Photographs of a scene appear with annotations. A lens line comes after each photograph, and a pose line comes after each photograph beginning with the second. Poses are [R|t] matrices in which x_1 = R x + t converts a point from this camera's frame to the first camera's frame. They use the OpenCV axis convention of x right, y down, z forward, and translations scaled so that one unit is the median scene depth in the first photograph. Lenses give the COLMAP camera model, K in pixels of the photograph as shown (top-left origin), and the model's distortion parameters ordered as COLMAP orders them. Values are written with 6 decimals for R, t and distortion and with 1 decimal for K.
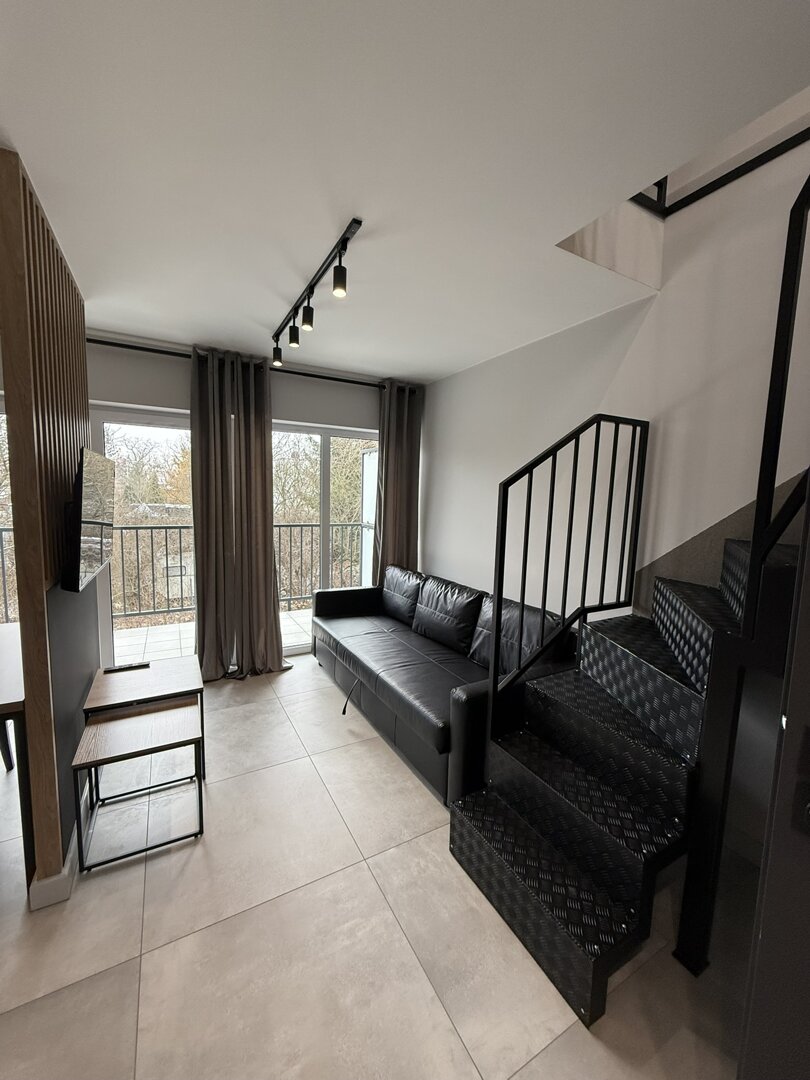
lens RADIAL K [[427.7, 0, 404.3], [0, 427.7, 538.7], [0, 0, 1]] dist [0.001441, -0.000960]
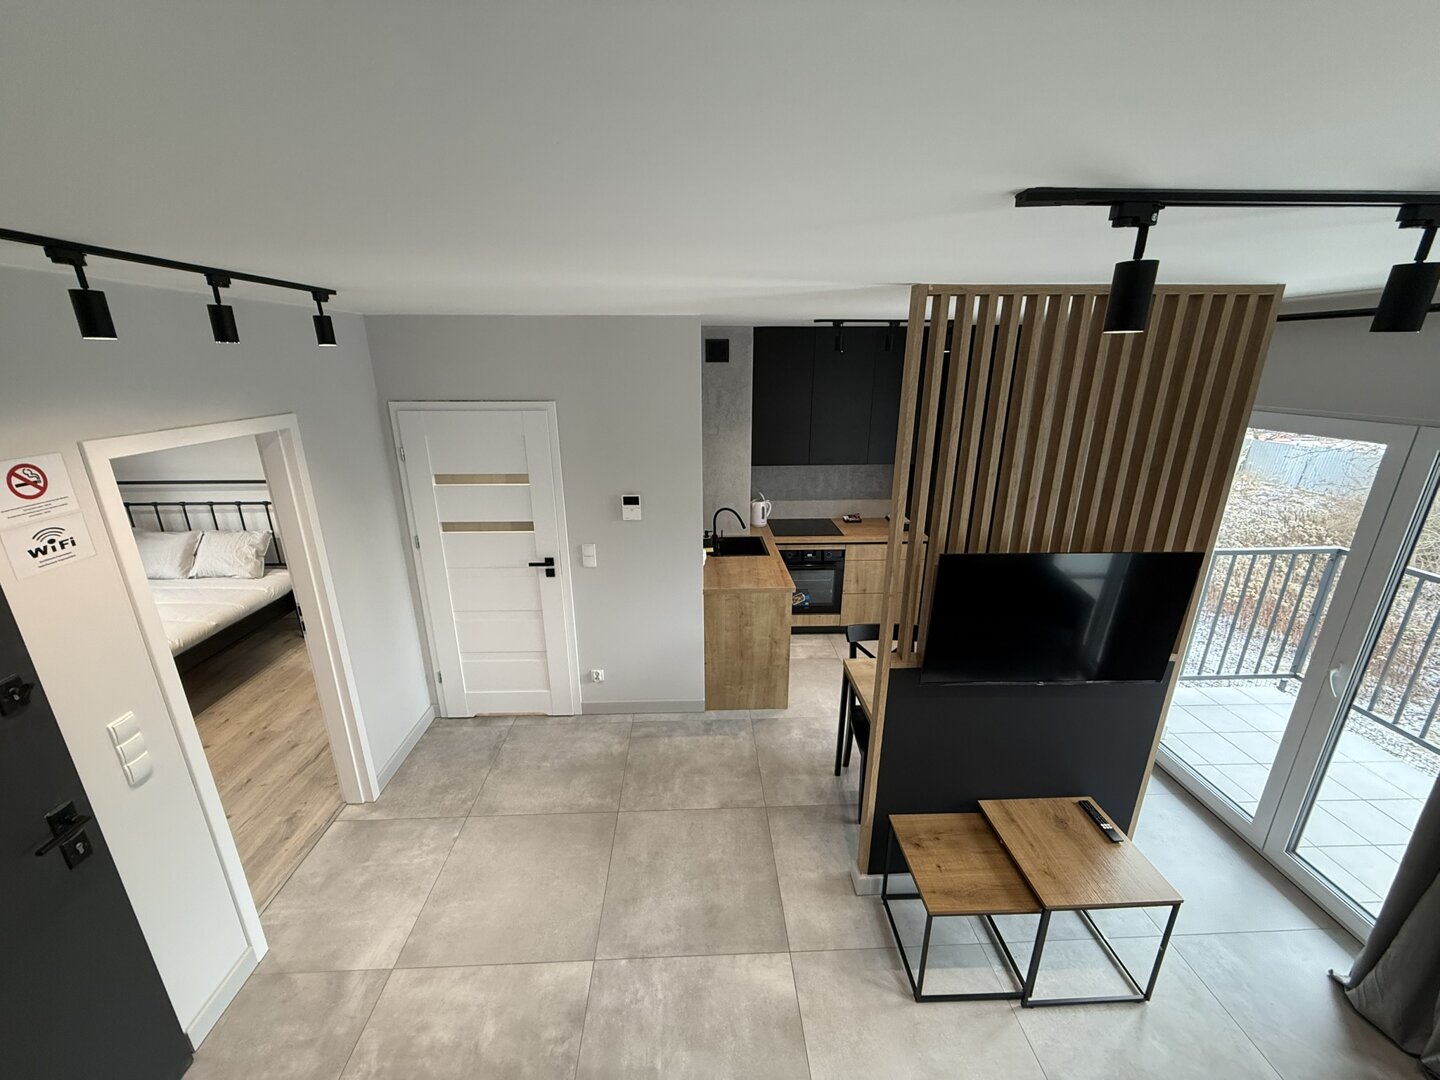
lens RADIAL K [[570.2, 0, 716.3], [0, 570.2, 542.1], [0, 0, 1]] dist [0.001441, -0.000960]
pose [[-0.445810, 0.250516, -0.859357, 0.348662], [-0.098796, 0.940403, 0.325394, -0.383692], [0.889659, 0.229965, -0.394491, 0.674398]]
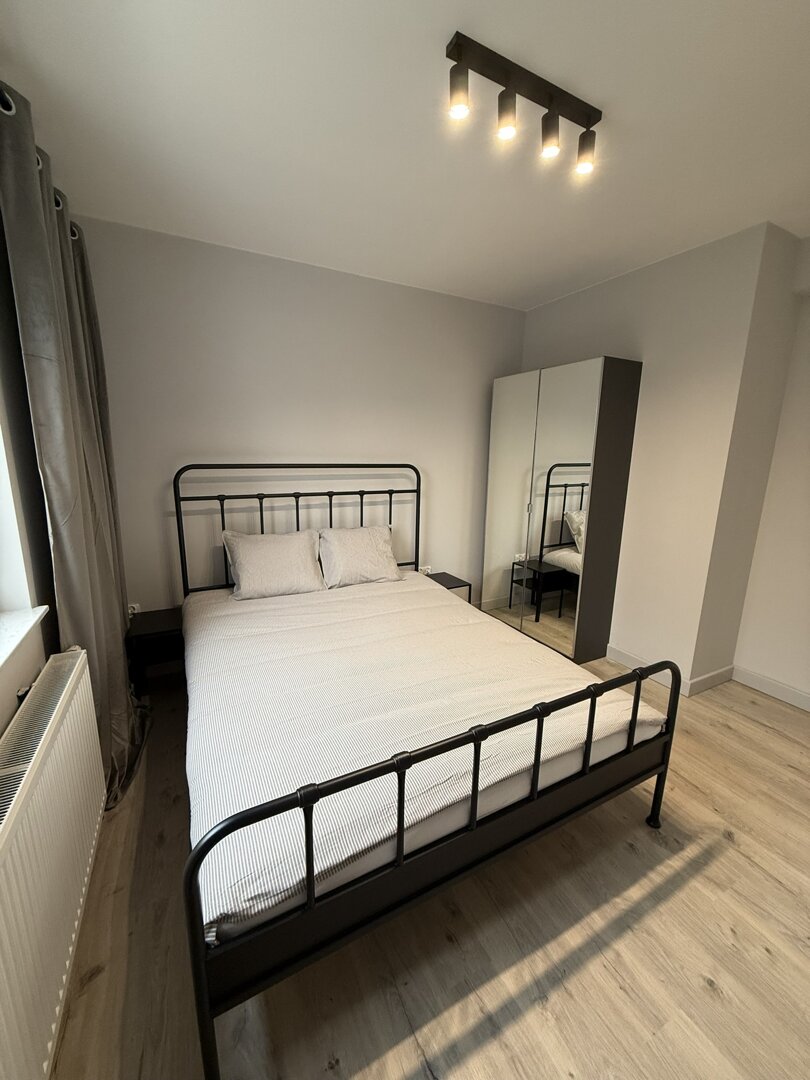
lens RADIAL K [[427.7, 0, 395.7], [0, 427.7, 540.2], [0, 0, 1]] dist [0.001441, -0.000960]
pose [[-0.022824, 0.194617, -0.980614, 0.553864], [-0.121097, 0.973109, 0.195946, 0.178743], [0.992378, 0.123221, 0.001358, -1.477240]]
